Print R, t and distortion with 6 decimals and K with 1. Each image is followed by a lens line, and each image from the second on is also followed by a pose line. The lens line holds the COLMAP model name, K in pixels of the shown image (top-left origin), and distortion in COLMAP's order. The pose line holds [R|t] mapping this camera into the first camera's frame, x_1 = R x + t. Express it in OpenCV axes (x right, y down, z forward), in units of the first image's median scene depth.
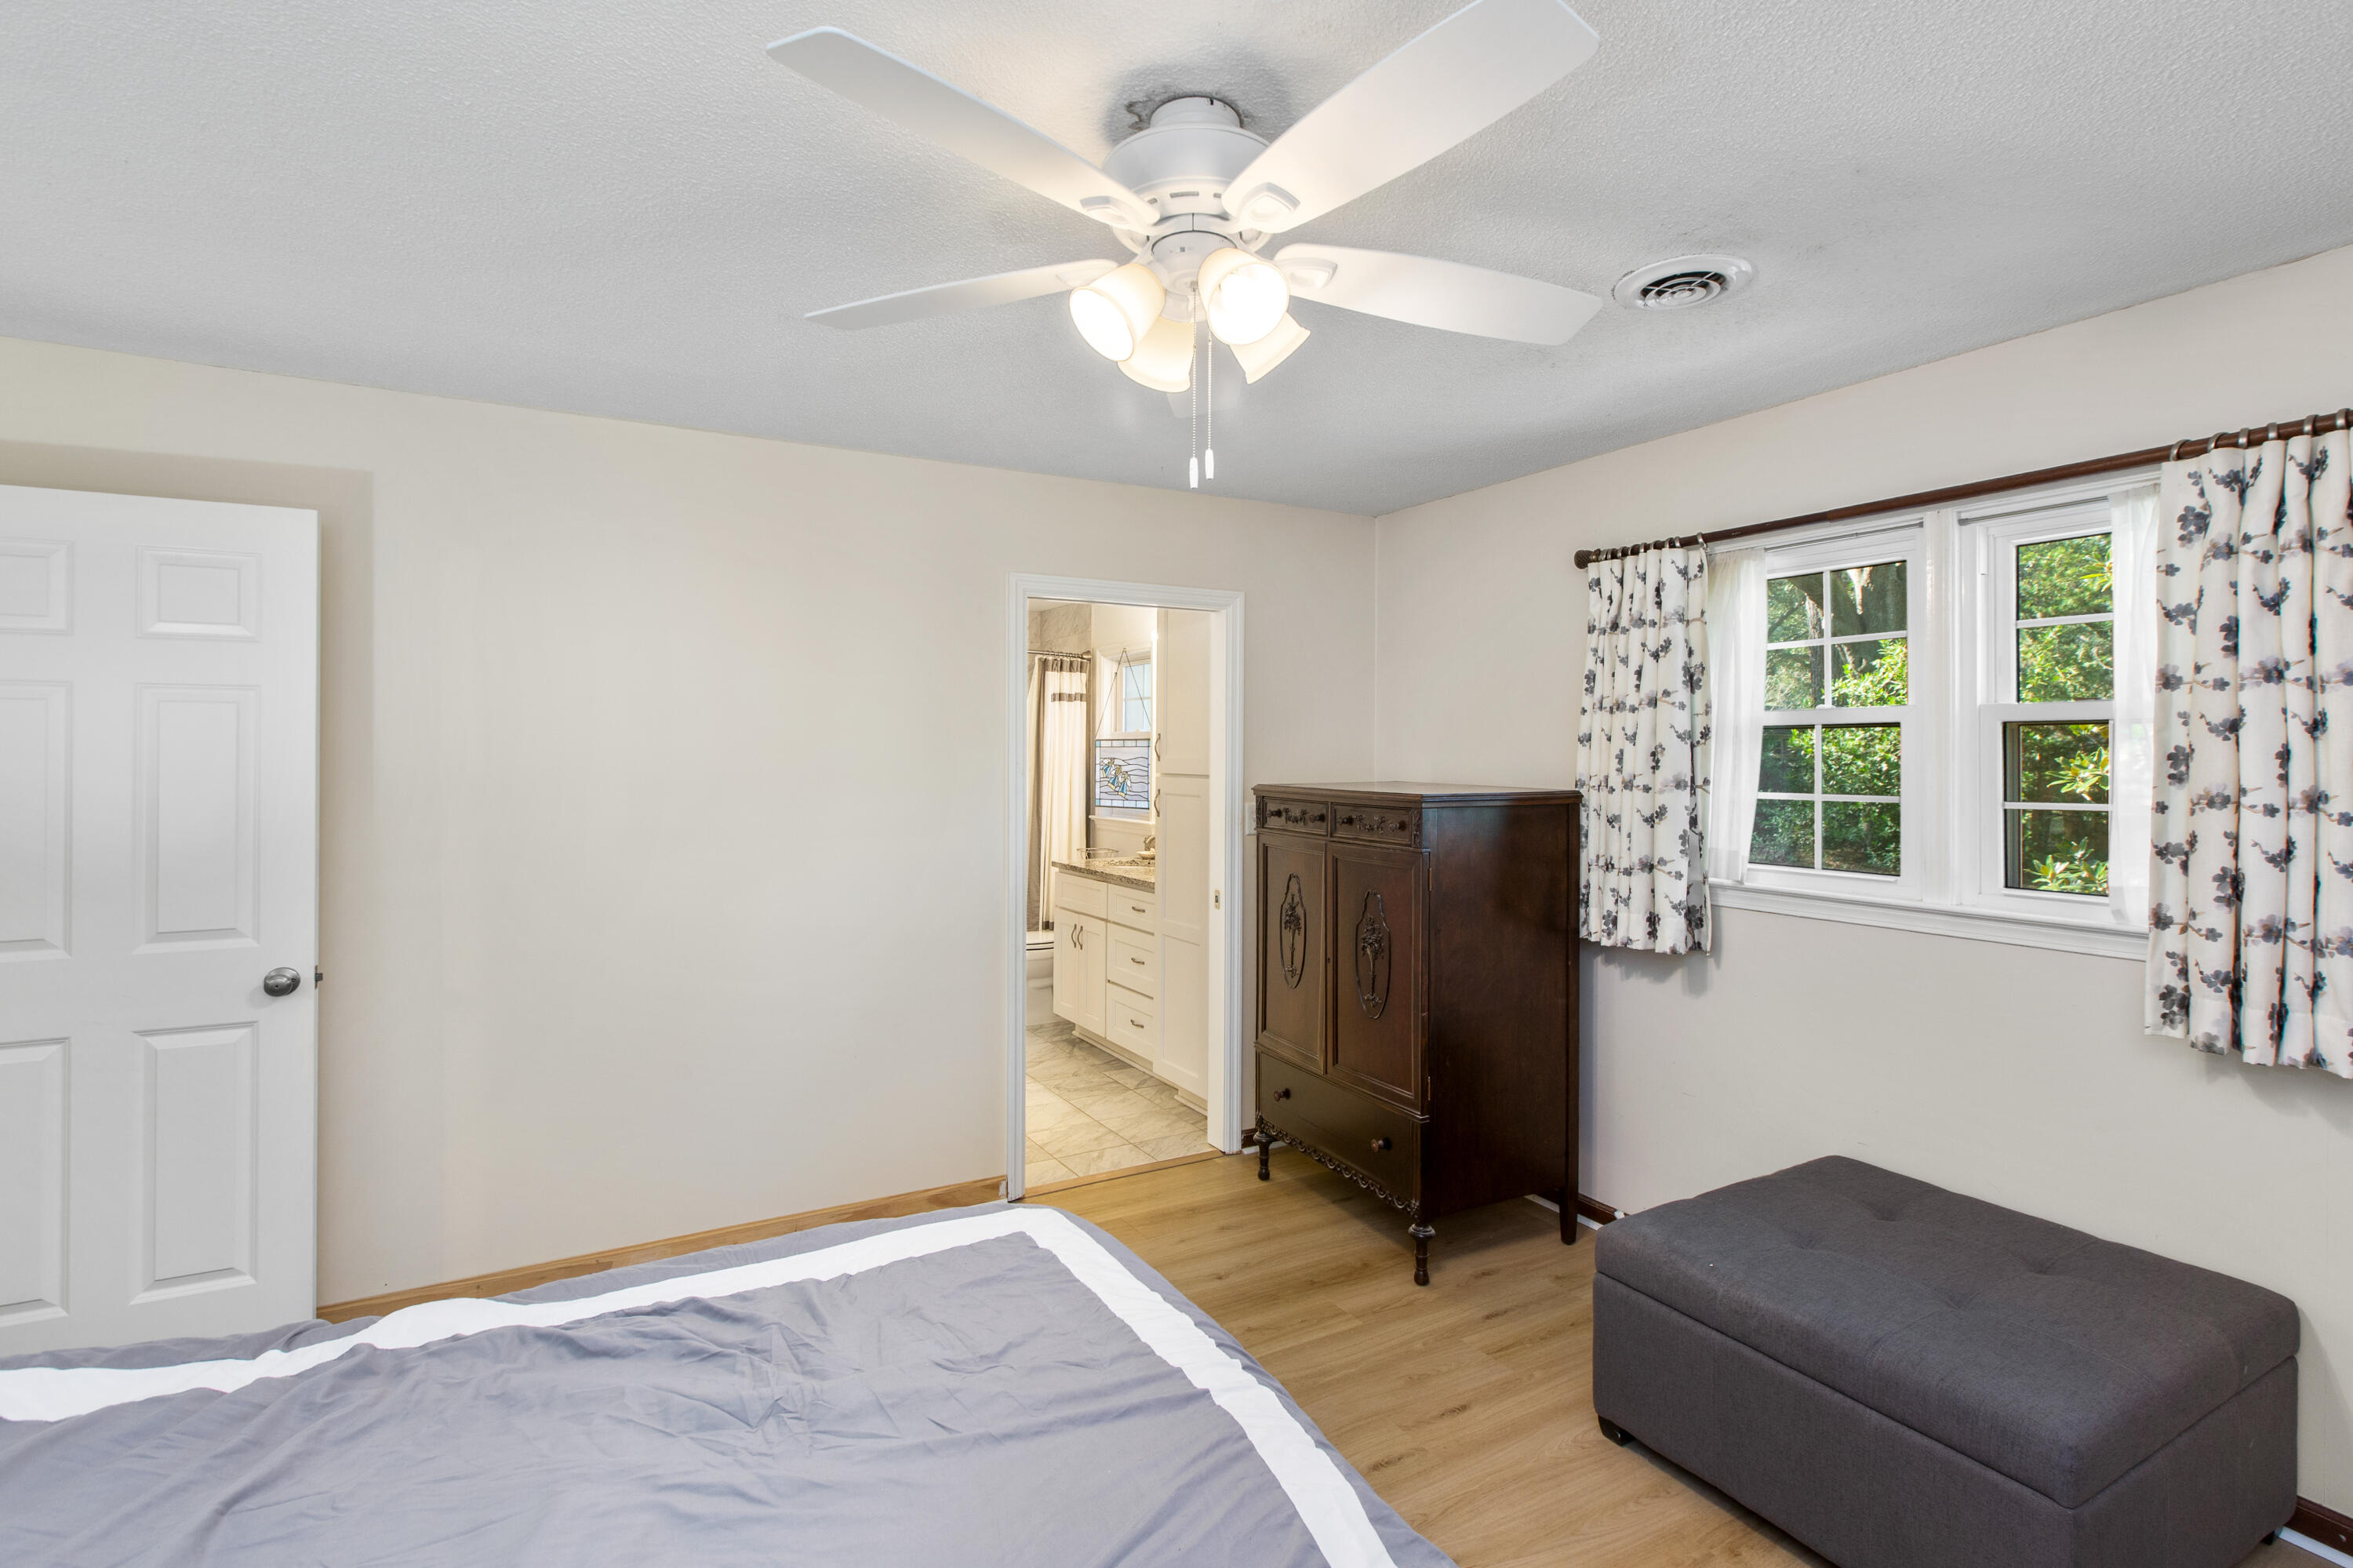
lens RADIAL K [[1096.4, 0, 1201.9], [0, 1096.4, 724.9], [0, 0, 1]] dist [0.003171, 0.000687]
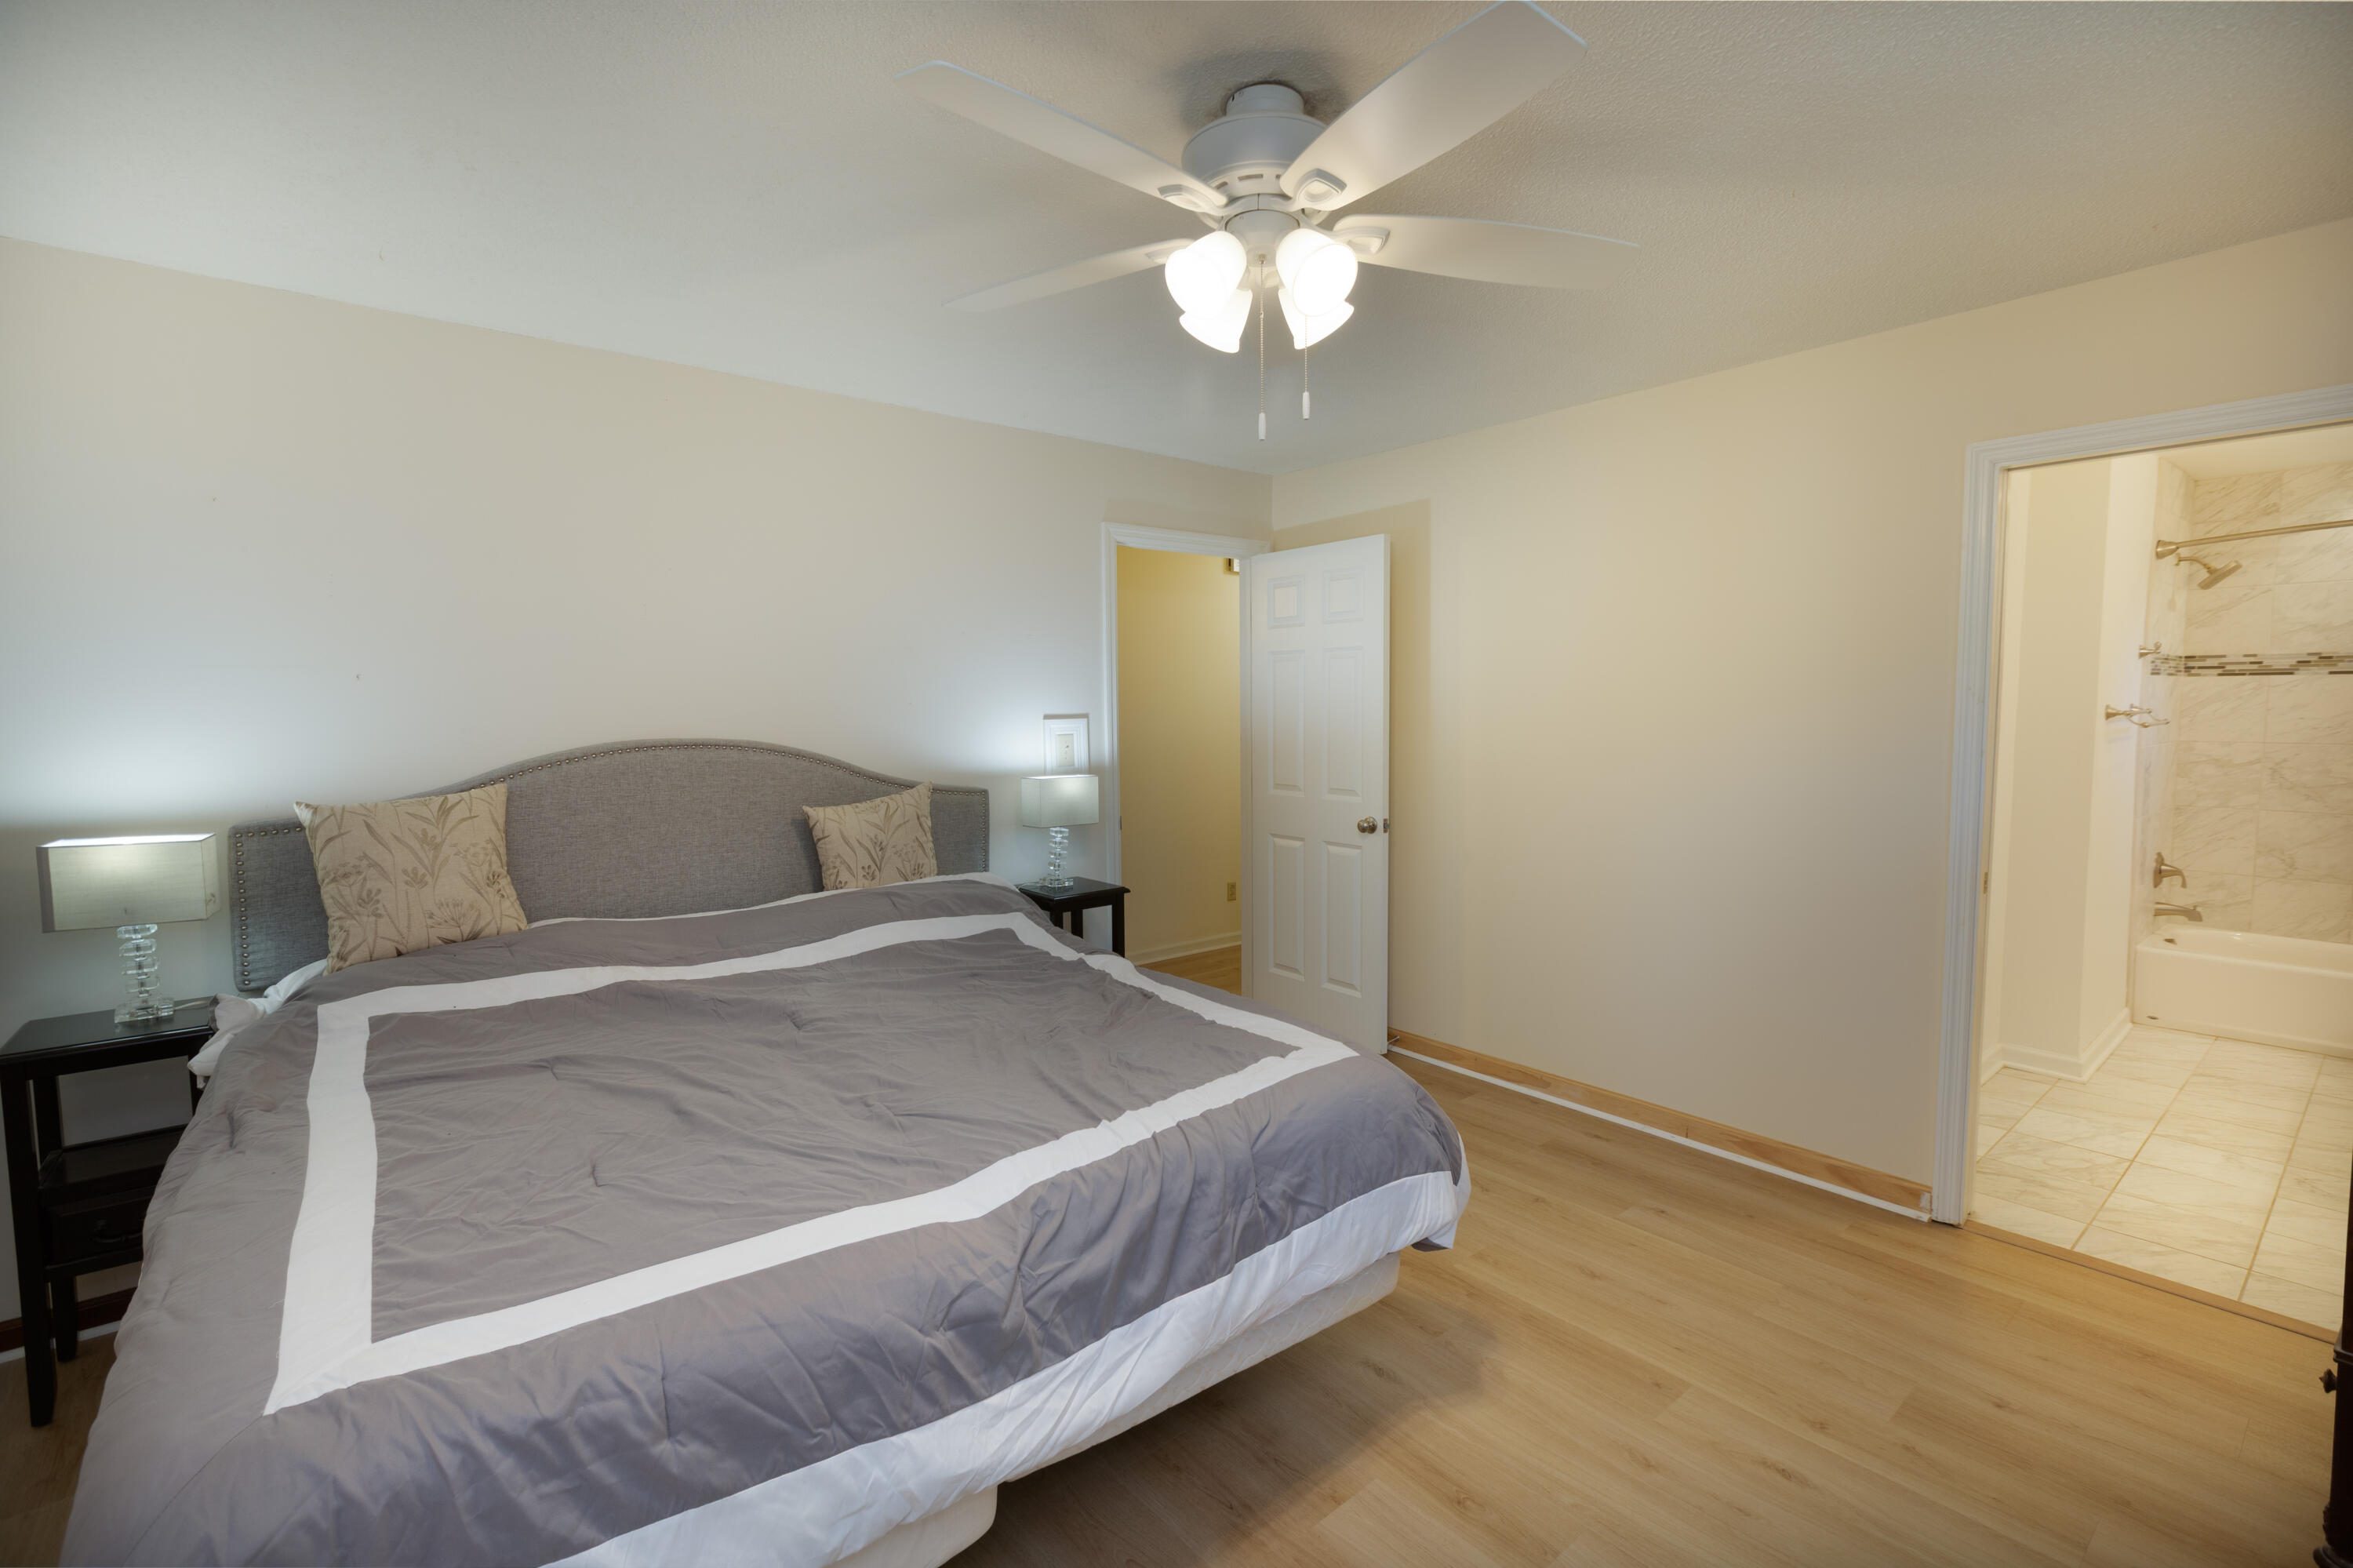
lens RADIAL K [[1096.4, 0, 1201.9], [0, 1096.4, 724.9], [0, 0, 1]] dist [0.003171, 0.000687]
pose [[0.188338, 0.024439, -0.981800, 0.733057], [0.036174, 0.998839, 0.031802, 0.020221], [0.981438, -0.041505, 0.187235, 0.442000]]
